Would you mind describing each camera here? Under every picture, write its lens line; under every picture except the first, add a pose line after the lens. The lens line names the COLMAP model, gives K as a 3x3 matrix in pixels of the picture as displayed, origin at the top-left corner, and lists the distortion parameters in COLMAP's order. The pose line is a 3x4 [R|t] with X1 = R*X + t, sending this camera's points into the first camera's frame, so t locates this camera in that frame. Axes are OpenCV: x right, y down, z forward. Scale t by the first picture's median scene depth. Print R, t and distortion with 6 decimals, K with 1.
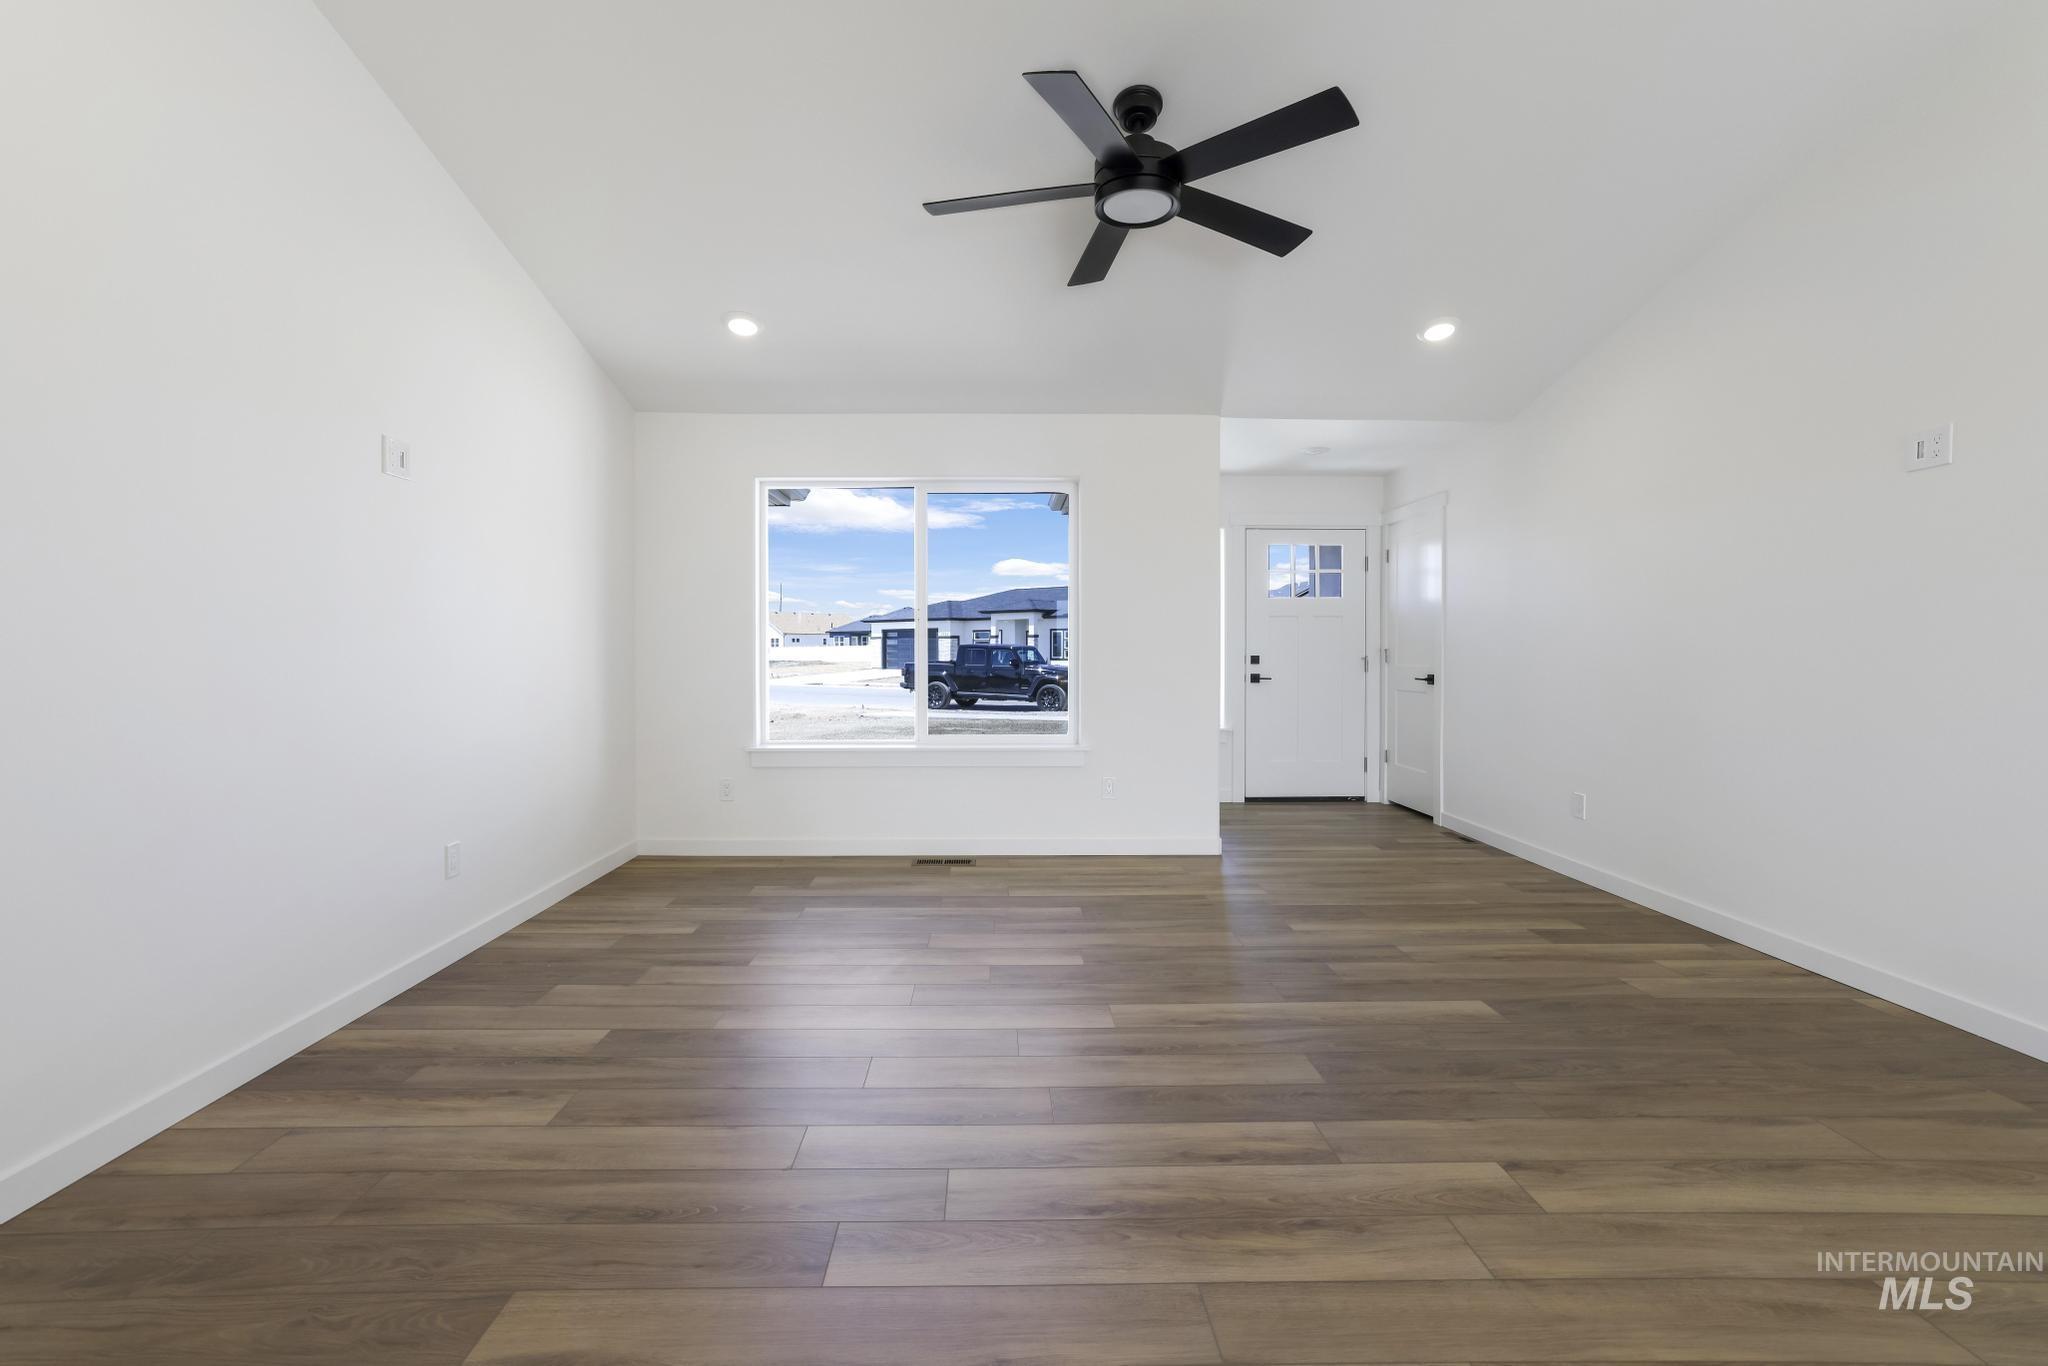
lens RADIAL K [[869.1, 0, 1014.8], [0, 869.1, 664.0], [0, 0, 1]] dist [-0.033523, 0.018398]
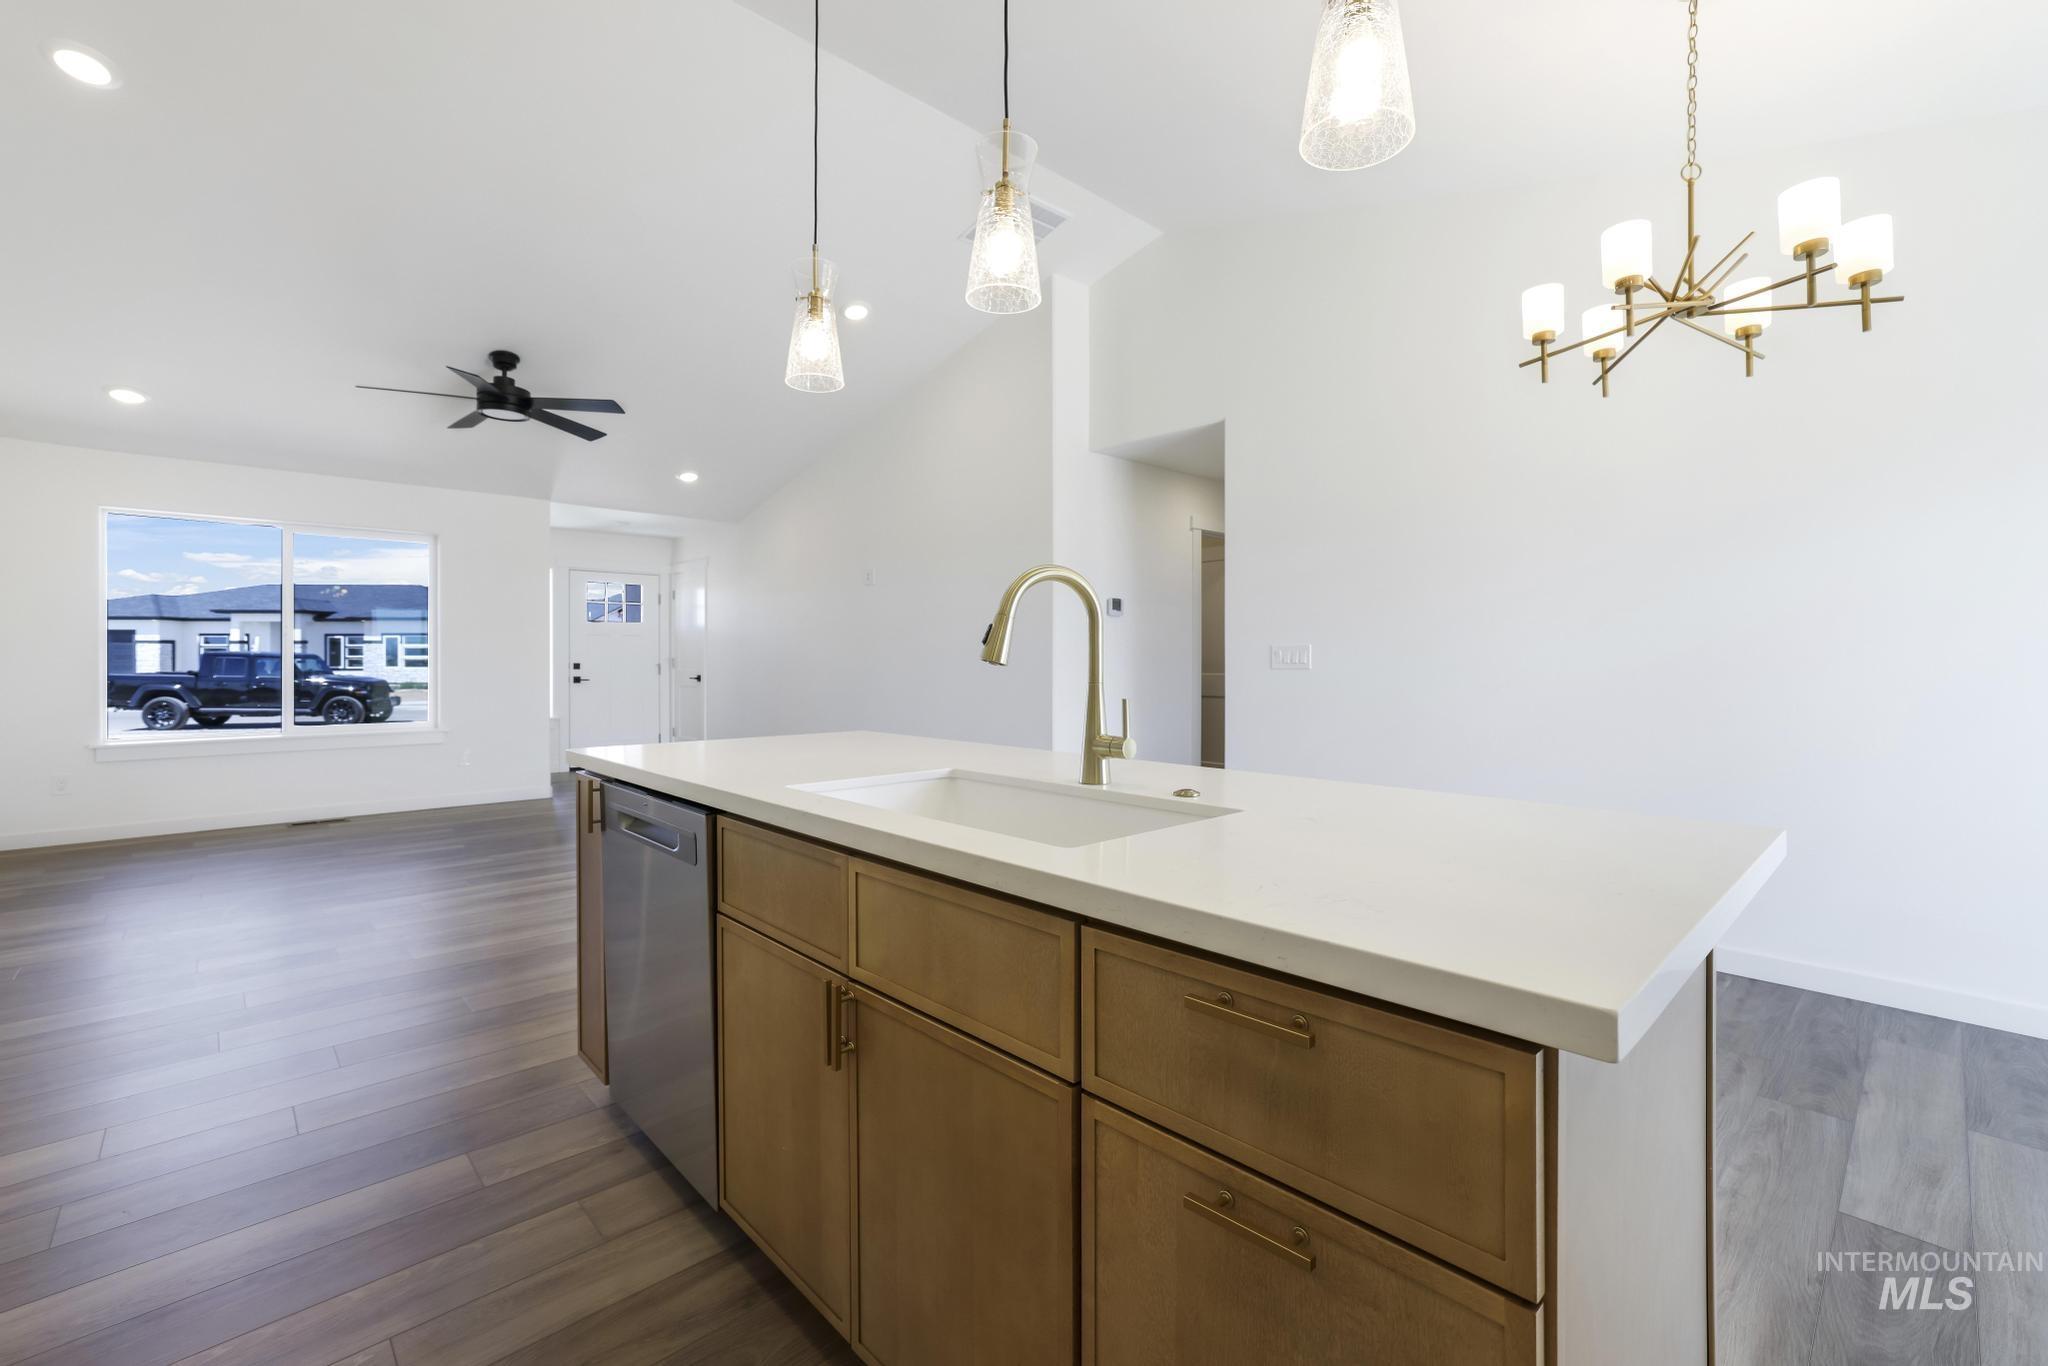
lens RADIAL K [[869.1, 0, 1014.8], [0, 869.1, 664.0], [0, 0, 1]] dist [-0.033523, 0.018398]
pose [[0.742722, -0.001847, 0.669598, -0.147815], [0.008971, 0.999934, -0.007193, 0.009302], [-0.669540, 0.011349, 0.742689, -0.578455]]
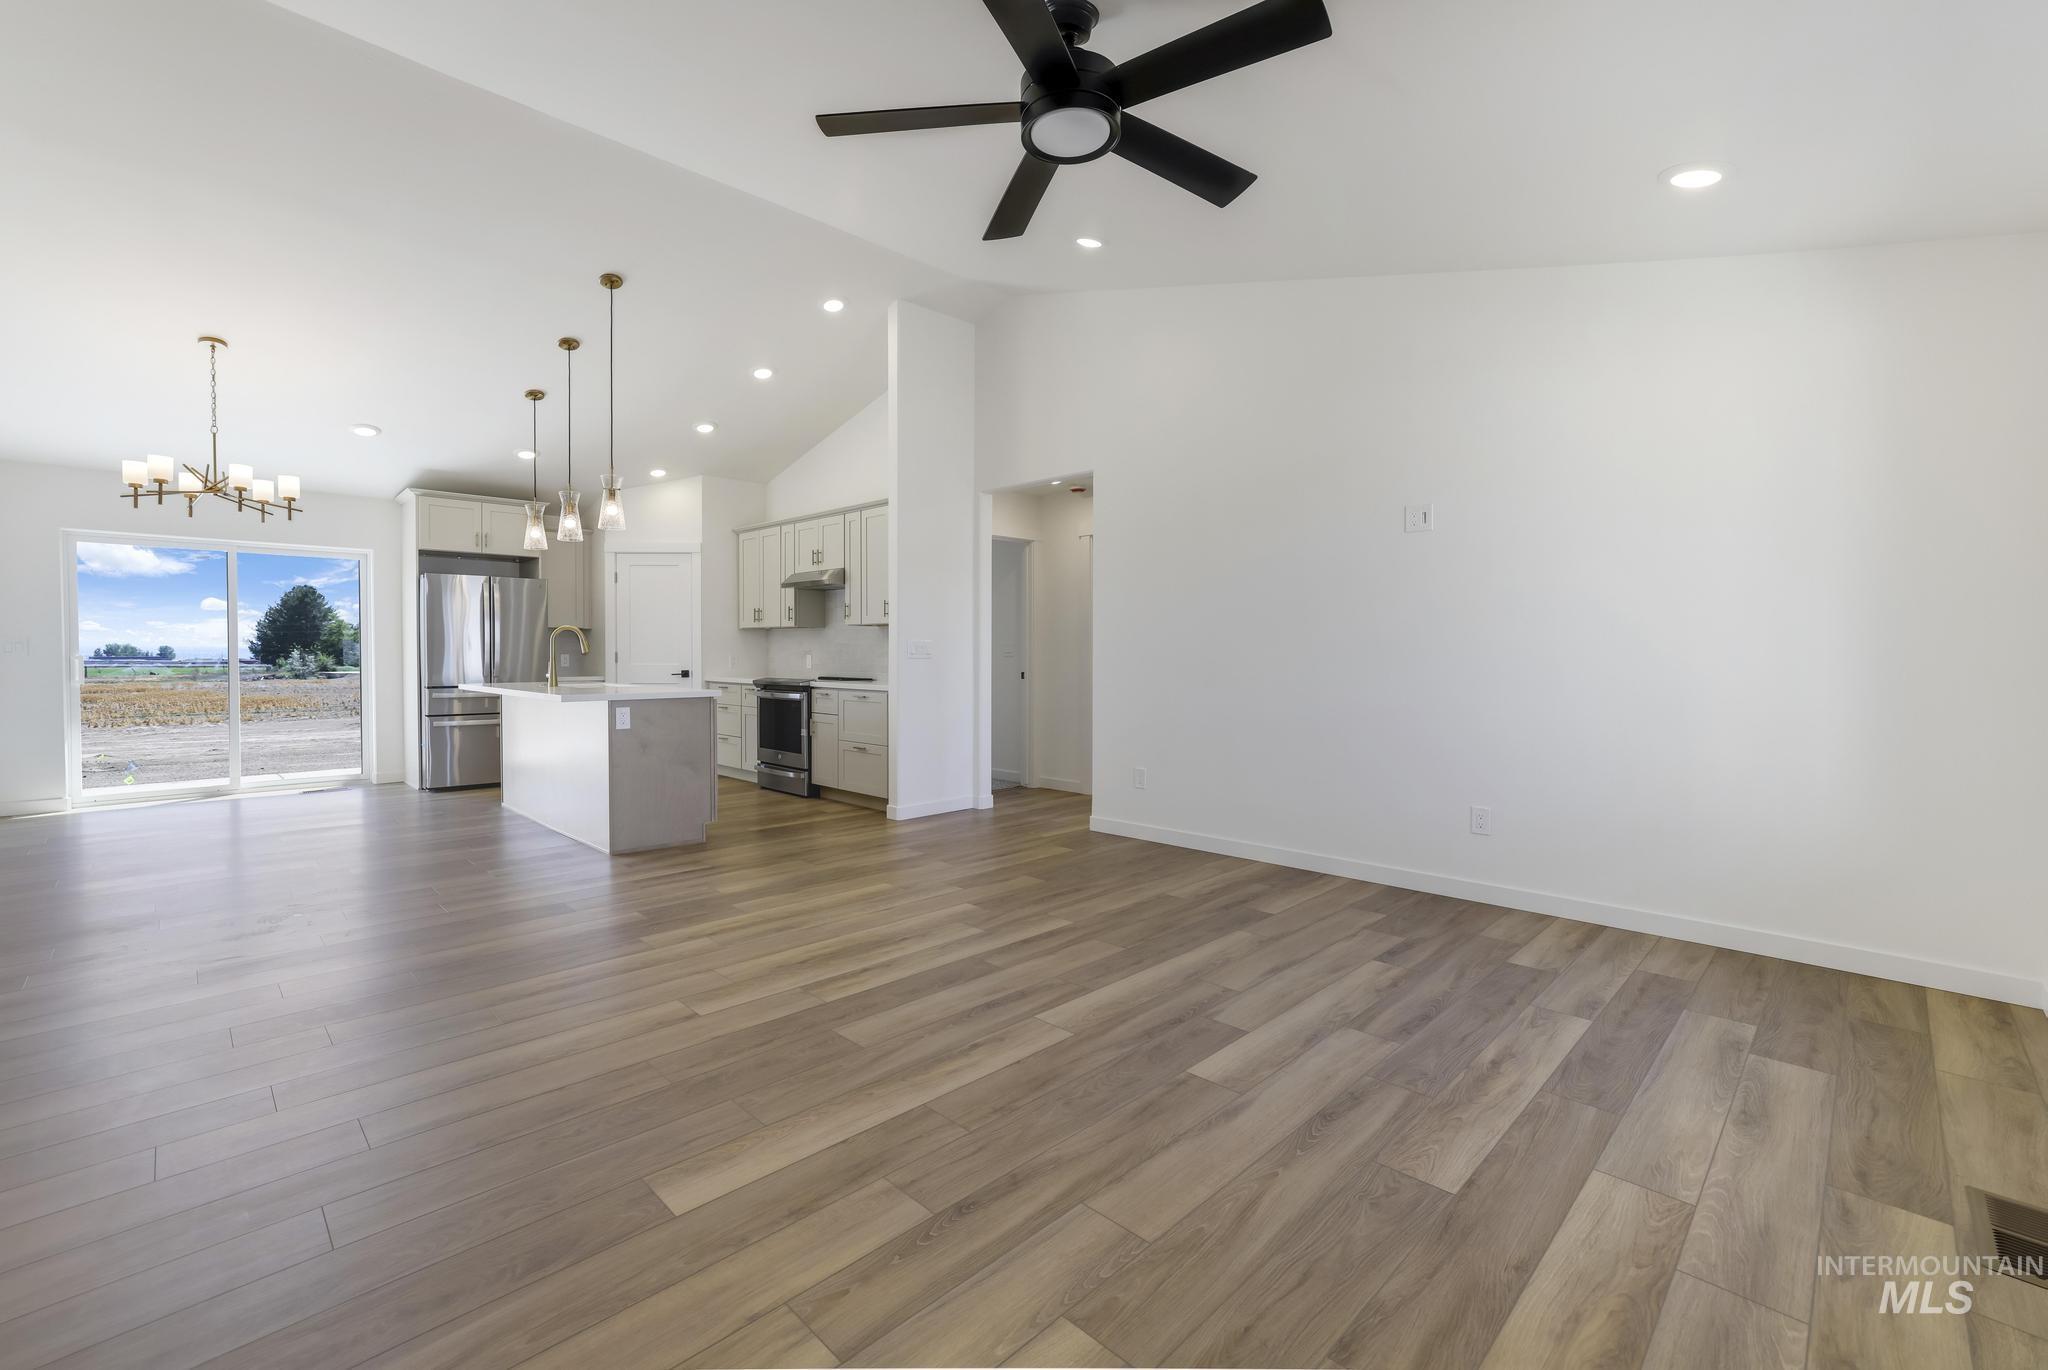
lens RADIAL K [[869.1, 0, 1014.8], [0, 869.1, 666.0], [0, 0, 1]] dist [-0.033523, 0.018398]
pose [[-0.723044, 0.011407, -0.690708, 0.864328], [-0.010757, 0.999557, 0.027767, -0.031518], [0.690718, 0.027507, -0.722601, 1.759885]]
